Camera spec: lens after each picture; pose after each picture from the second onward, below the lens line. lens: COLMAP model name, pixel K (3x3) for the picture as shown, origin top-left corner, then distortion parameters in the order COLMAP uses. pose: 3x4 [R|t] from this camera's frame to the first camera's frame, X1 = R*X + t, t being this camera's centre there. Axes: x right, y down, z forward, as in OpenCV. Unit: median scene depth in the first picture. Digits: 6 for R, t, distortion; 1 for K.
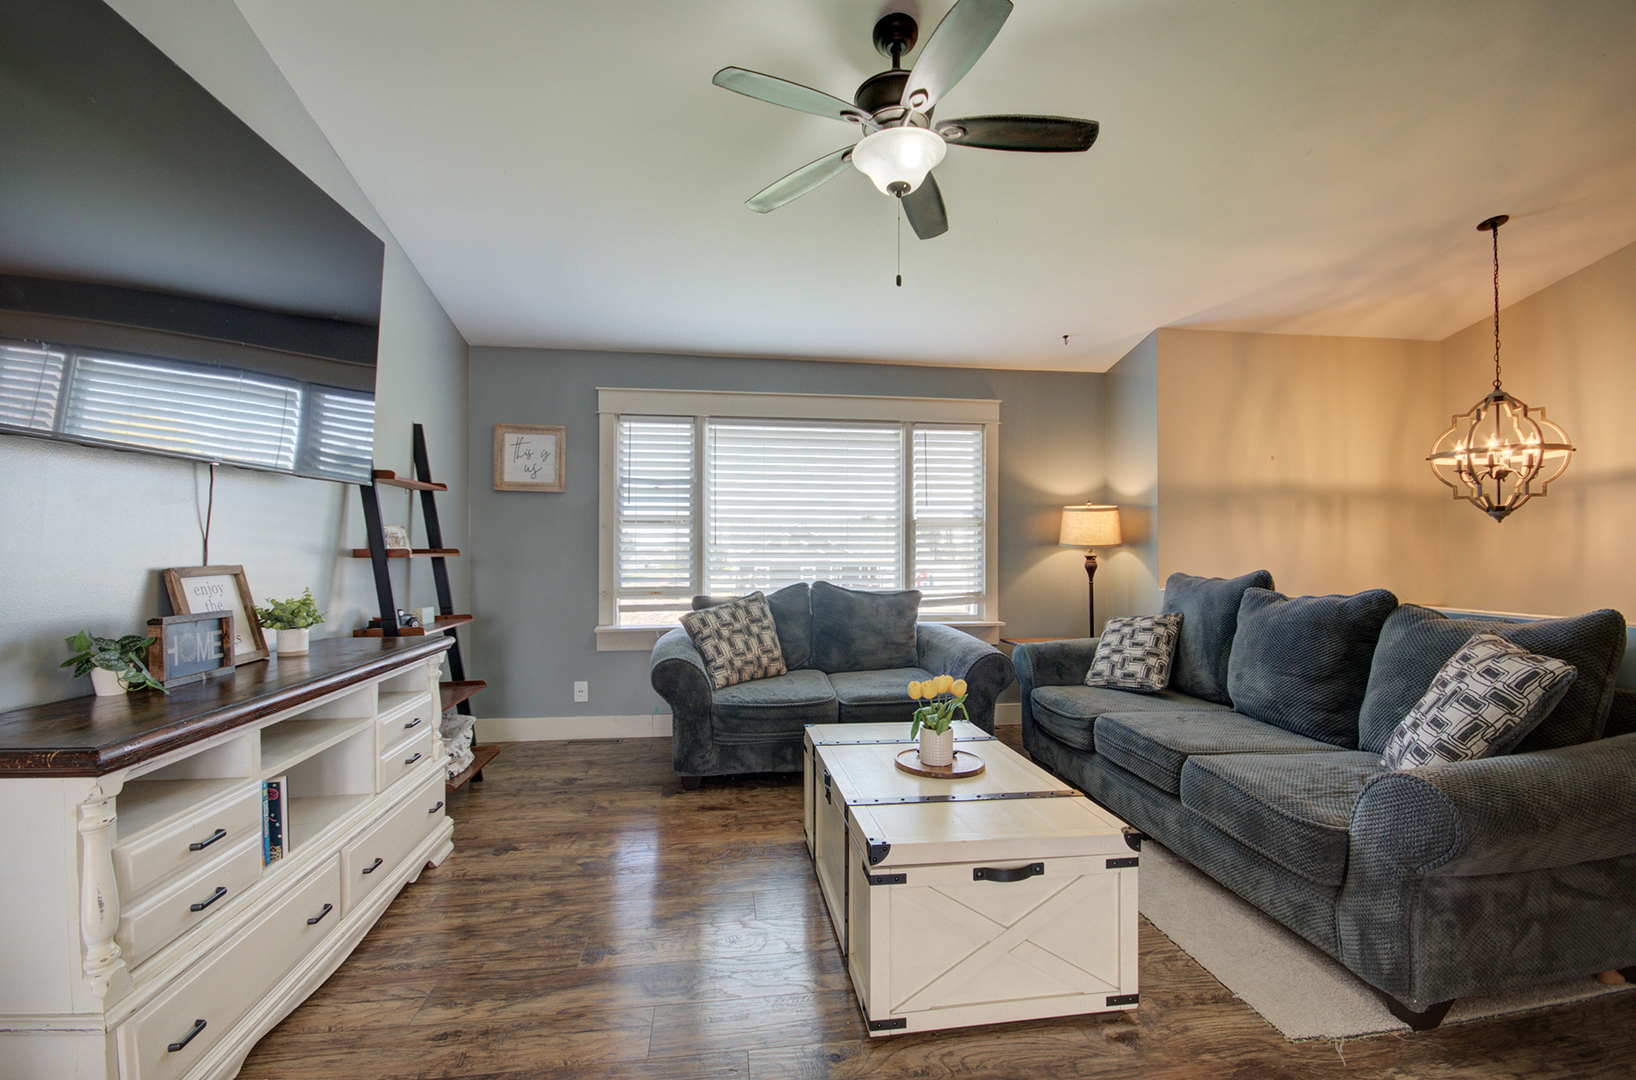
lens RADIAL K [[713.7, 0, 820.2], [0, 713.7, 546.4], [0, 0, 1]] dist [-0.010740, -0.005016]
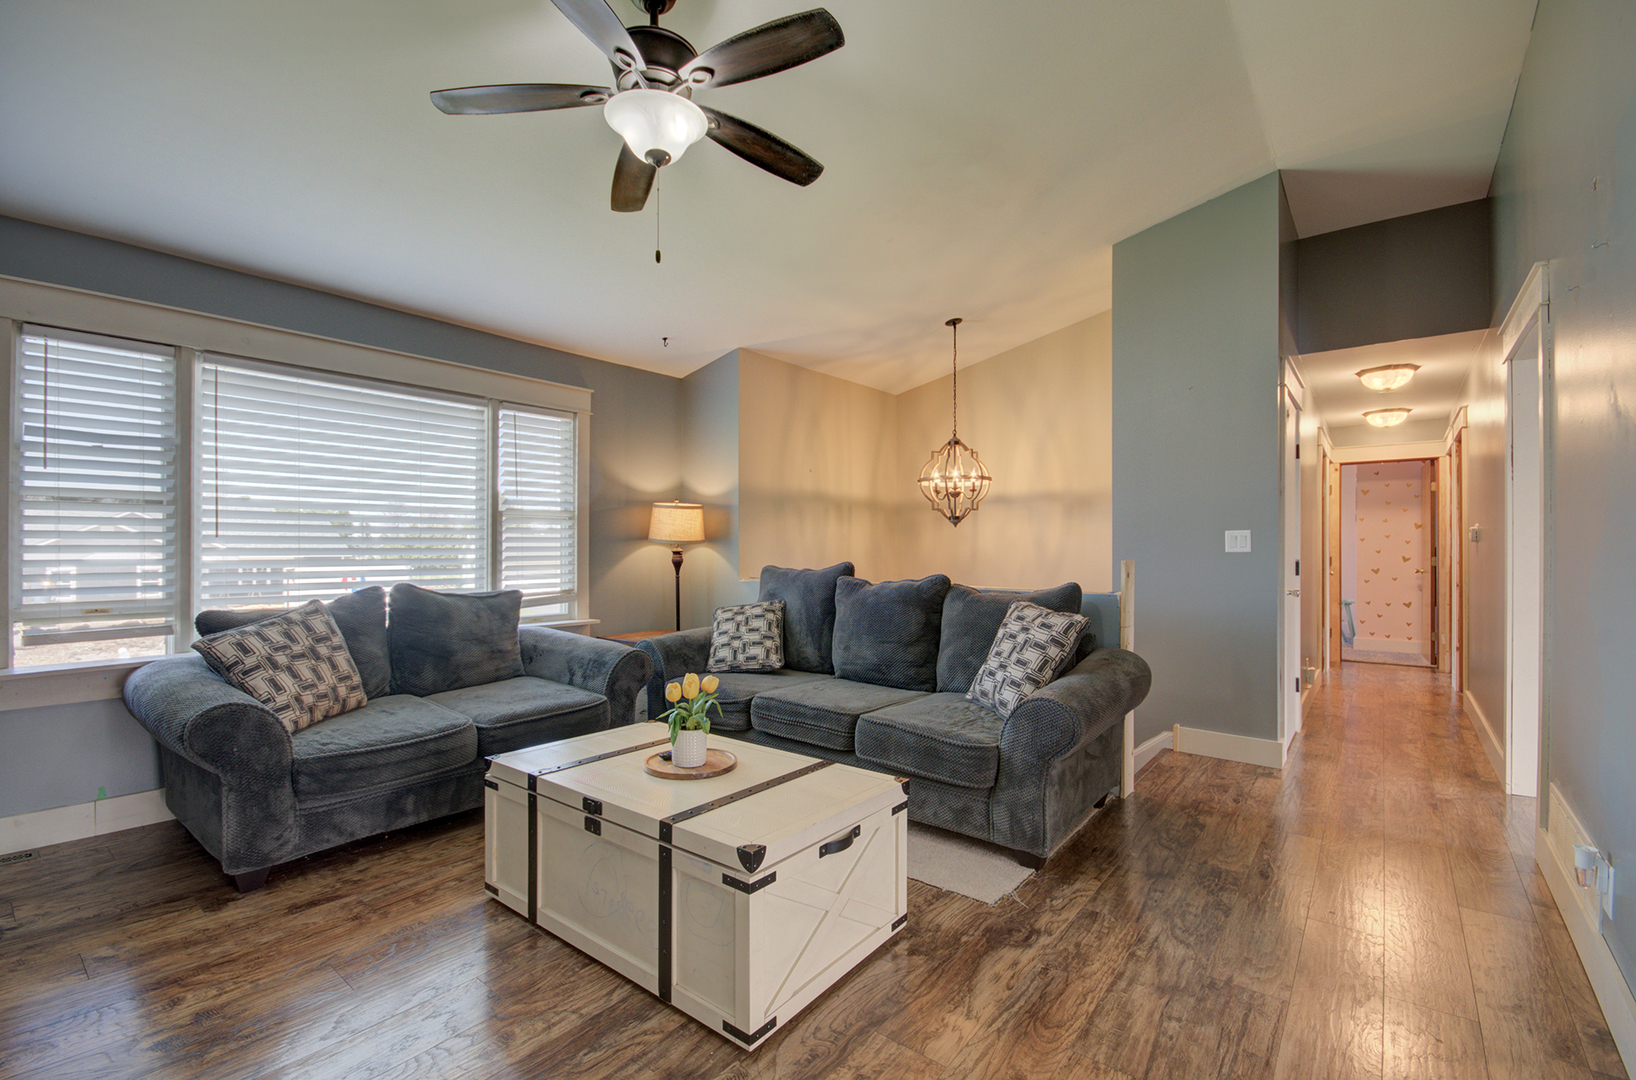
lens RADIAL K [[713.7, 0, 820.2], [0, 713.7, 546.4], [0, 0, 1]] dist [-0.010740, -0.005016]
pose [[0.716719, 0.001572, 0.697361, -0.260770], [-0.005532, 0.999979, 0.003431, 0.001835], [-0.697340, -0.006317, 0.716712, 0.122572]]
